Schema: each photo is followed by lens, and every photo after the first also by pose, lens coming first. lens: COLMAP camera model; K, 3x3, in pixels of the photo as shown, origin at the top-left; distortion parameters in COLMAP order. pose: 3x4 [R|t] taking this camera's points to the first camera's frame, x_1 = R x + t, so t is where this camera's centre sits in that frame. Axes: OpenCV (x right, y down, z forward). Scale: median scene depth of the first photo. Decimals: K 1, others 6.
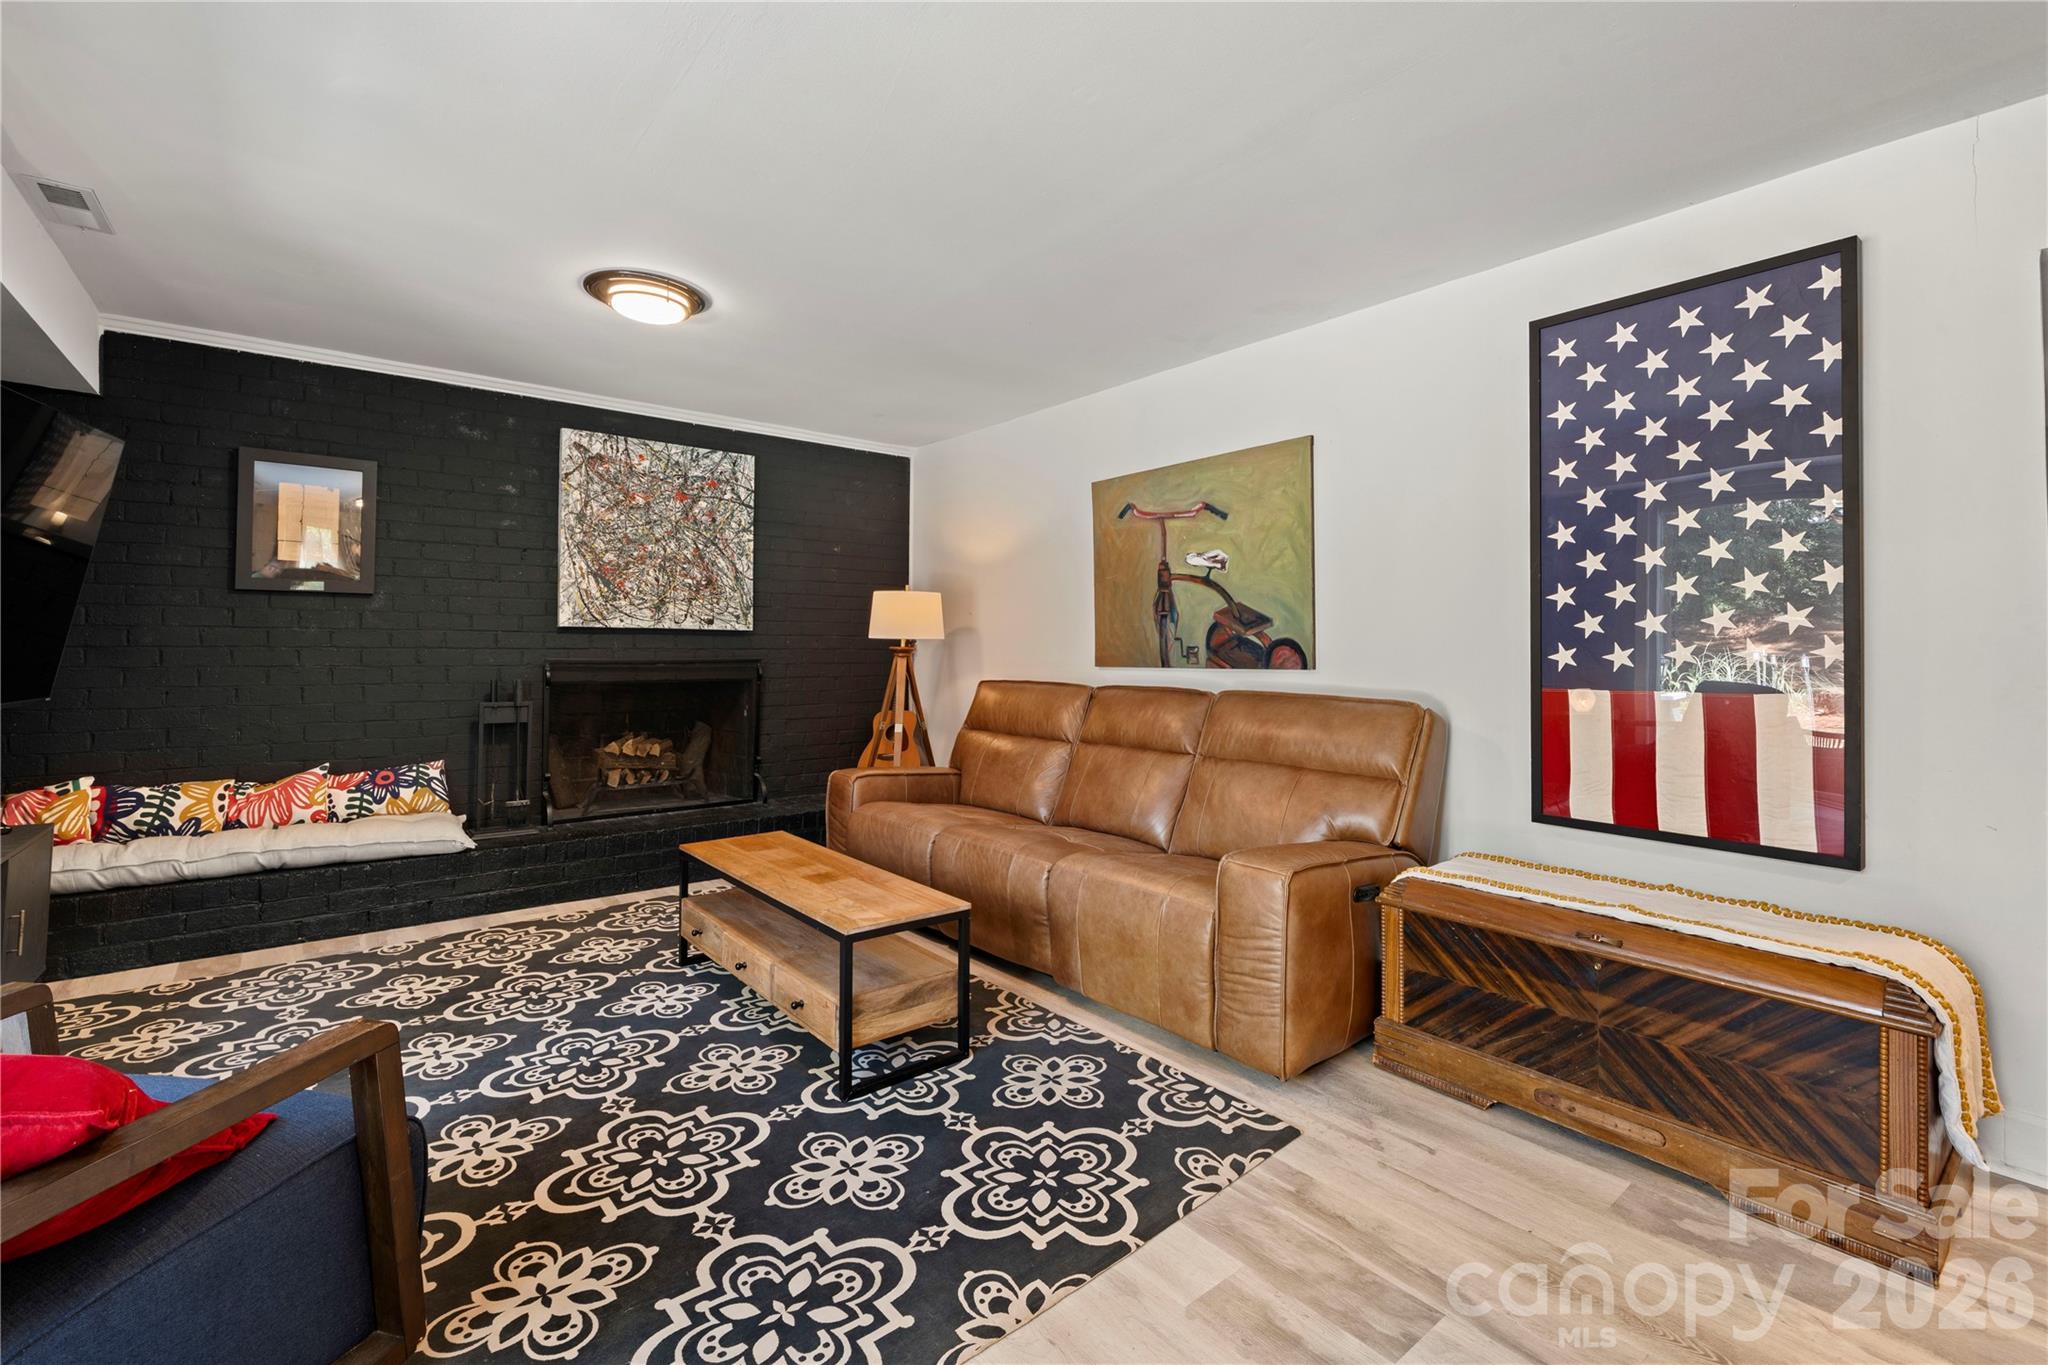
lens RADIAL K [[881.0, 0, 1028.6], [0, 881.0, 660.5], [0, 0, 1]] dist [-0.000332, 0.000746]
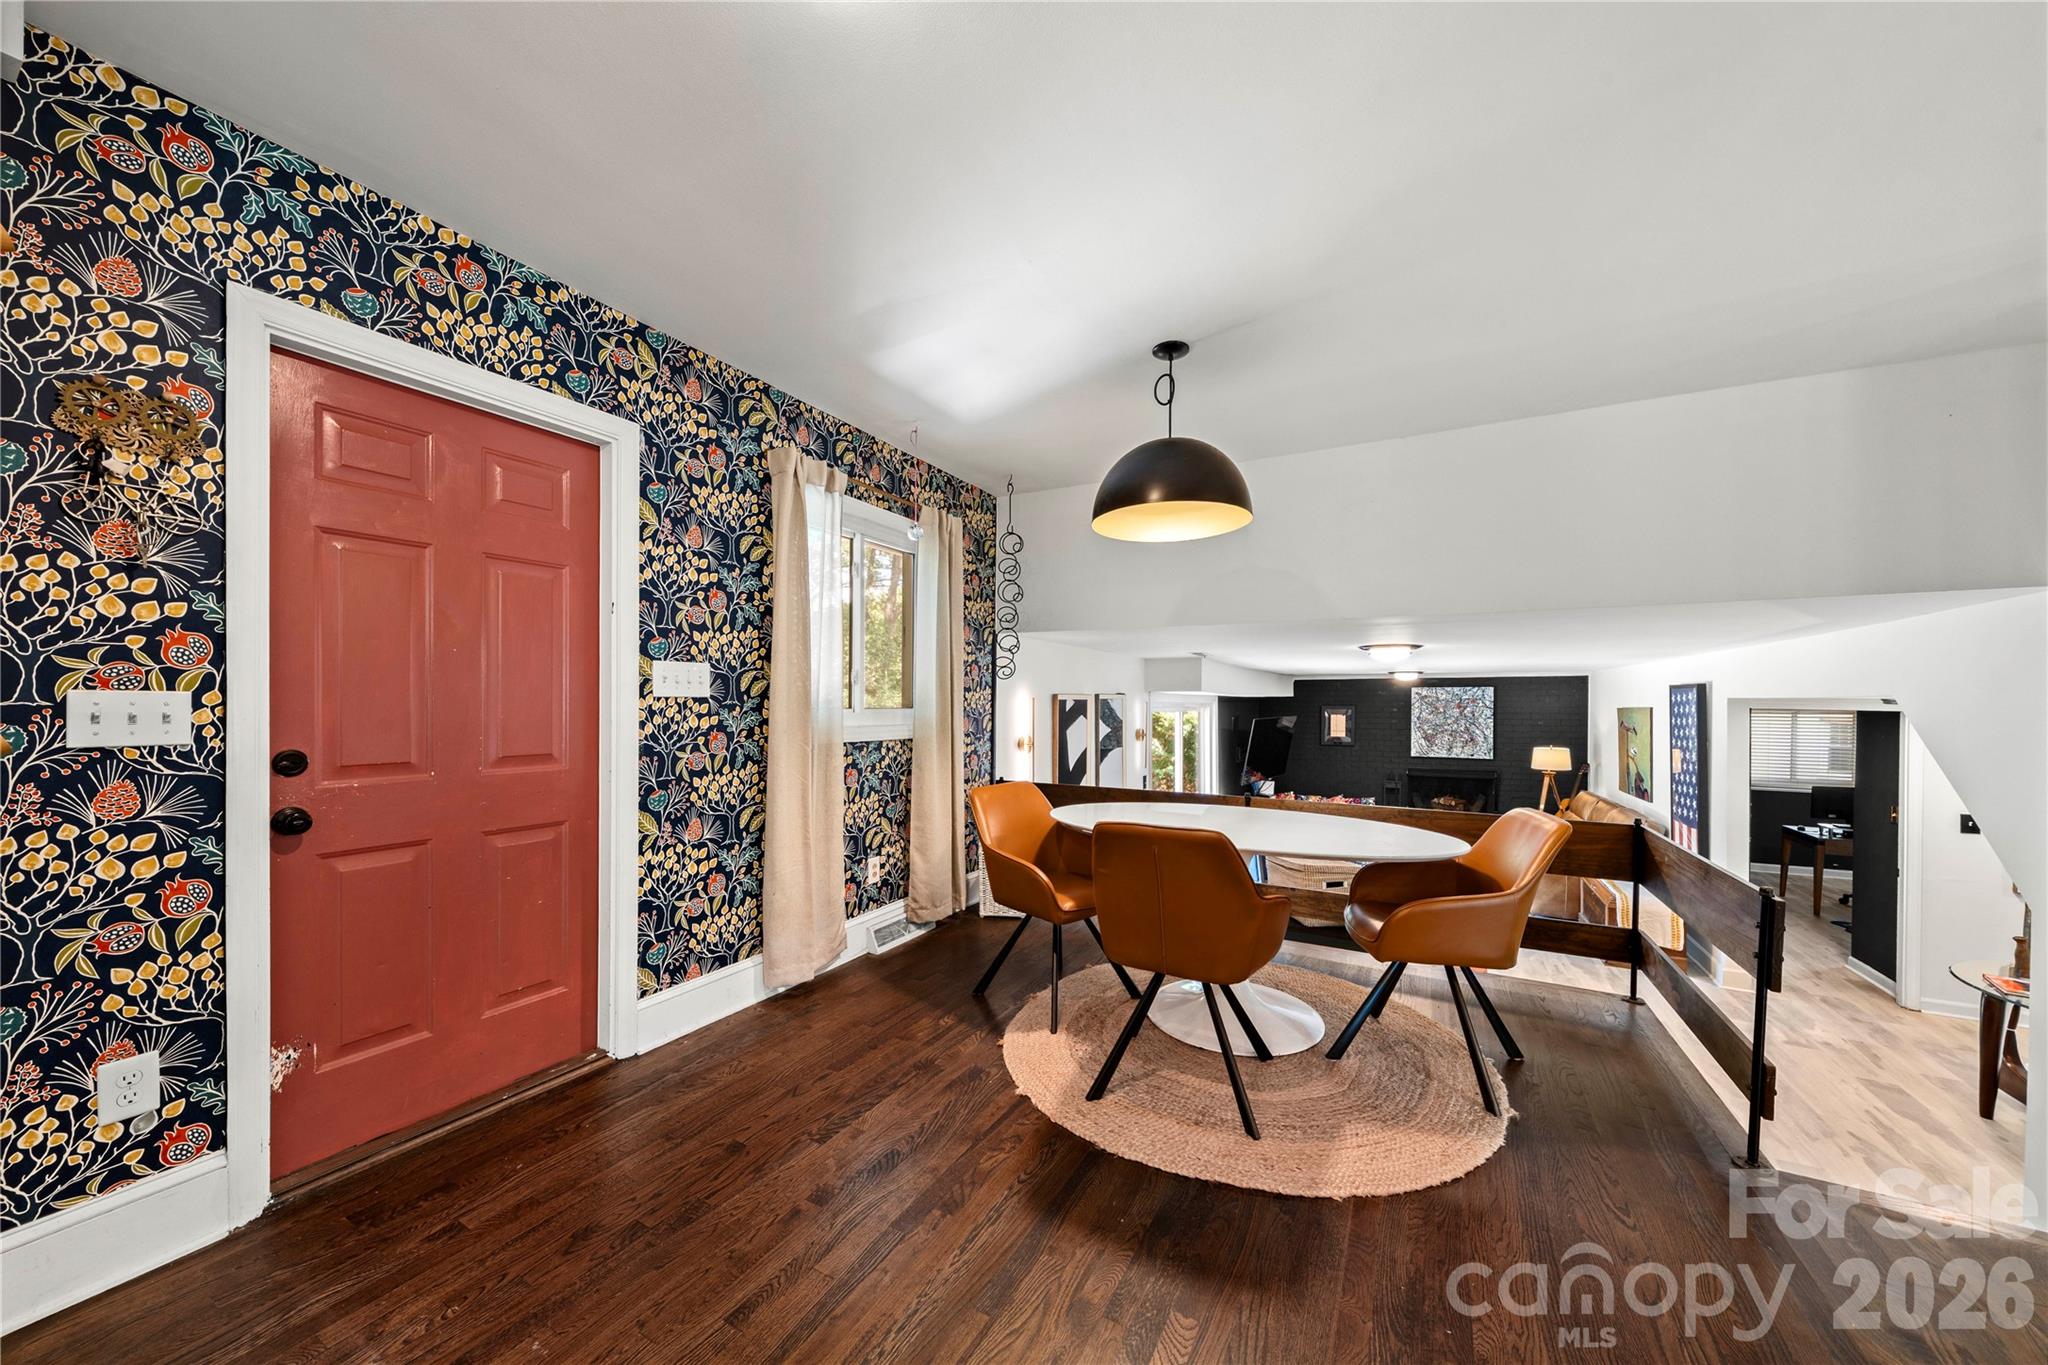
lens RADIAL K [[711.9, 0, 1031.4], [0, 711.9, 699.1], [0, 0, 1]] dist [-0.005173, 0.000137]
pose [[0.379428, -0.014632, -0.925105, 1.163607], [-0.010487, 0.999743, -0.020113, -0.167108], [0.925162, 0.017333, 0.379177, -1.050750]]
